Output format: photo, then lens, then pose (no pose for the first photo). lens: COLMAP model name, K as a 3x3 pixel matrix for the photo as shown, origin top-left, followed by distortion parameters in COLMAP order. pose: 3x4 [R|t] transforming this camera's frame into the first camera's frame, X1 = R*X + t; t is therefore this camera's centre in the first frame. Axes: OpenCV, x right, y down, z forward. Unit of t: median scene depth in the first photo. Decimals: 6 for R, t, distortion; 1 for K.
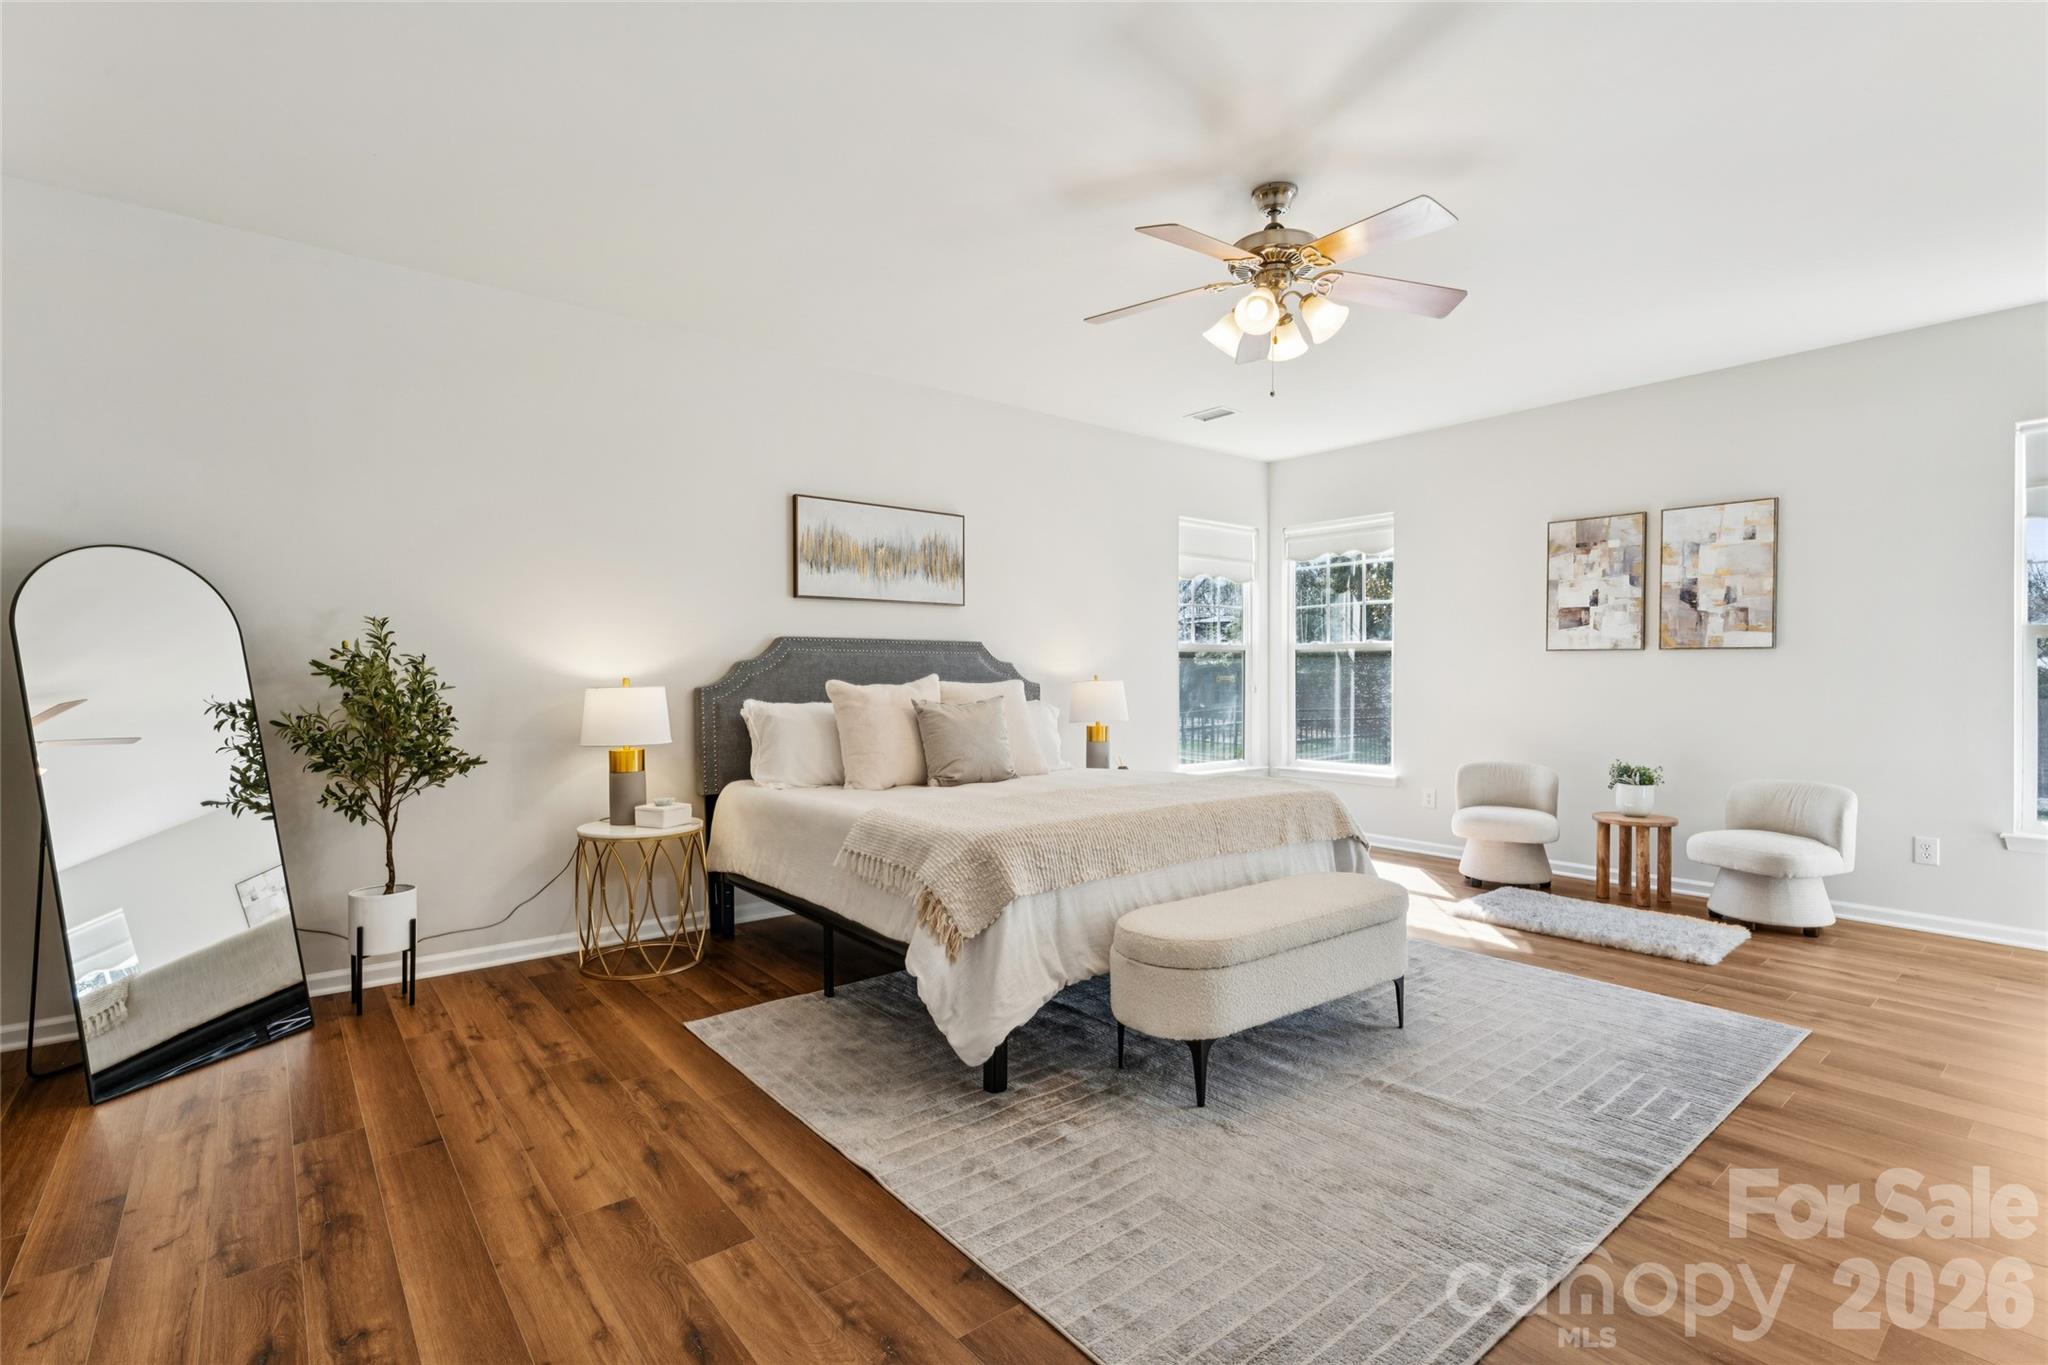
lens RADIAL K [[943.2, 0, 1021.8], [0, 943.2, 685.4], [0, 0, 1]] dist [0.003680, 0.000616]
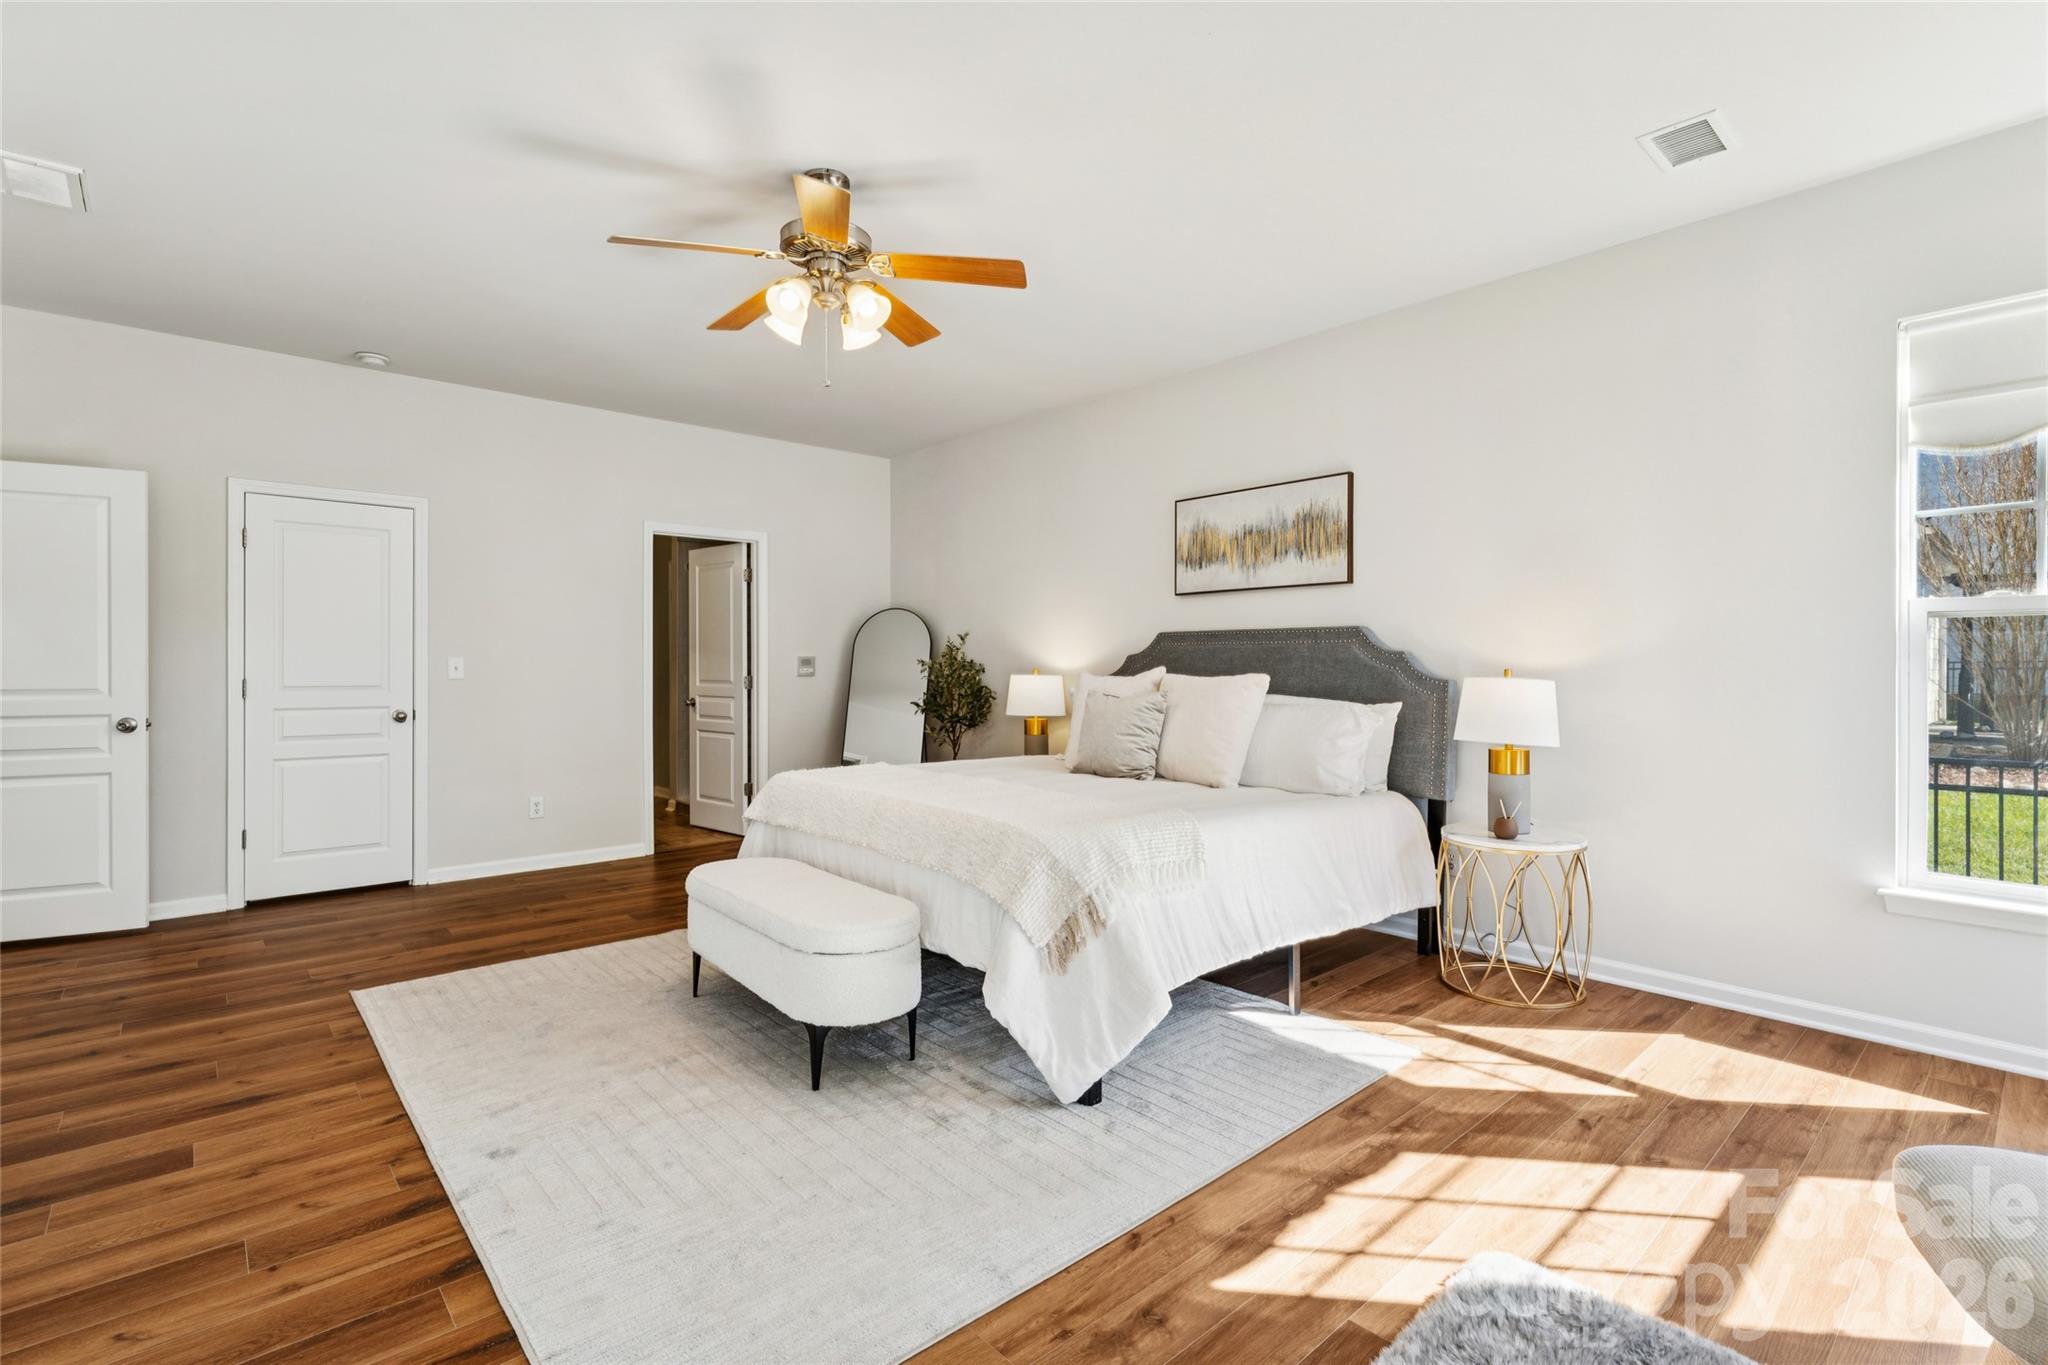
lens RADIAL K [[943.2, 0, 1021.8], [0, 943.2, 685.4], [0, 0, 1]] dist [0.003680, 0.000616]
pose [[0.042740, 0.025980, -0.998748, 0.787413], [-0.014374, 0.999574, 0.025387, -0.013414], [0.998983, 0.013271, 0.043096, 0.725856]]
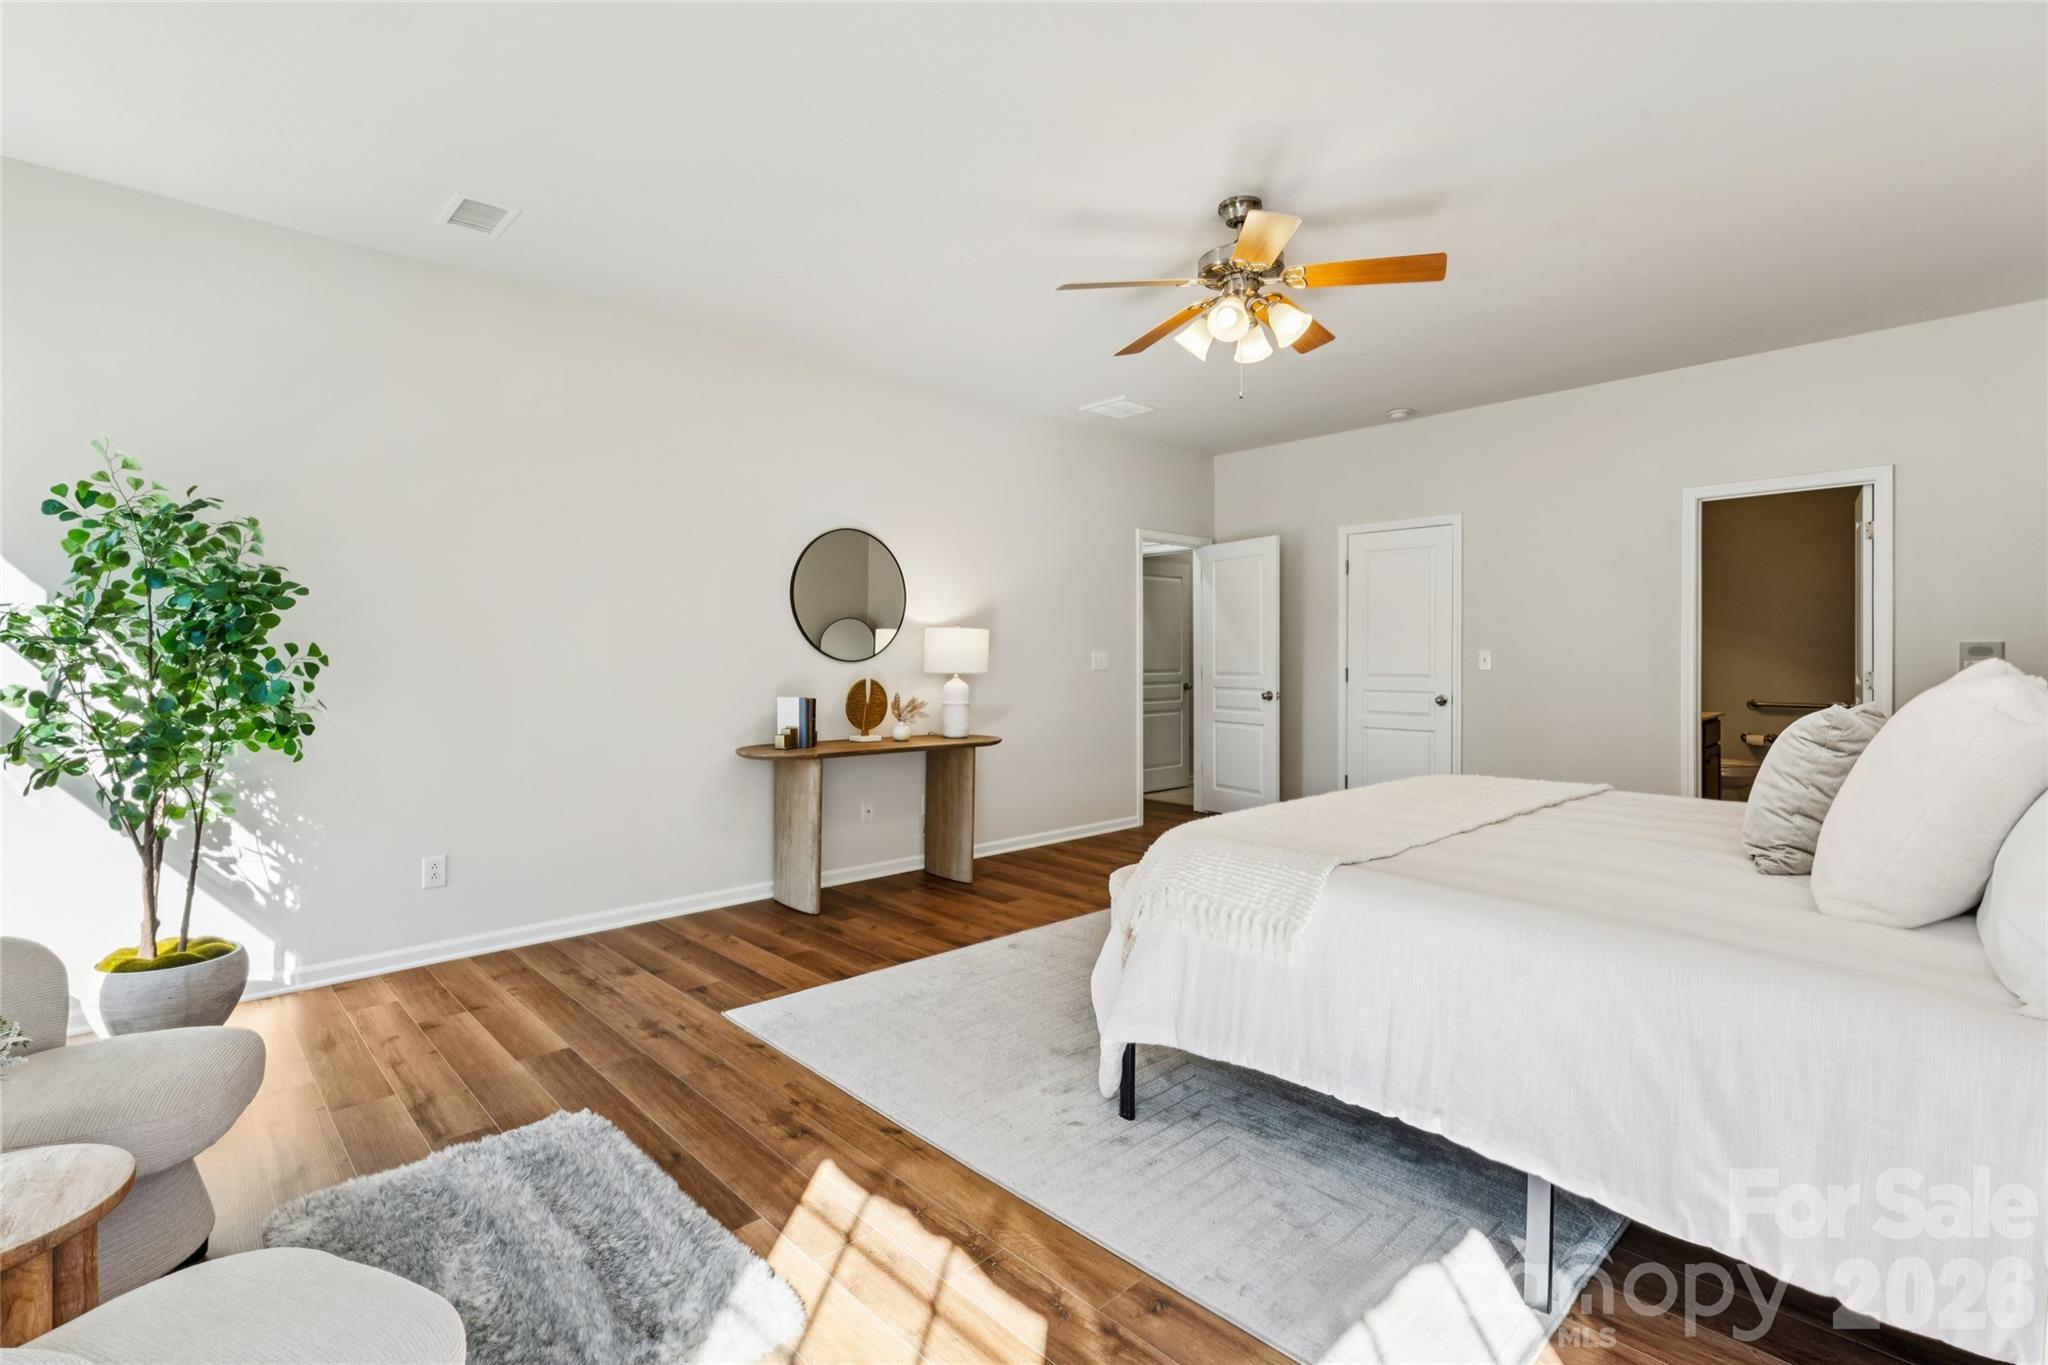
lens RADIAL K [[943.2, 0, 1021.8], [0, 943.2, 685.4], [0, 0, 1]] dist [0.003680, 0.000616]
pose [[-0.997240, 0.007790, -0.073832, 0.366563], [0.004500, 0.998994, 0.044621, -0.020967], [0.074105, 0.044166, -0.996272, 1.271606]]
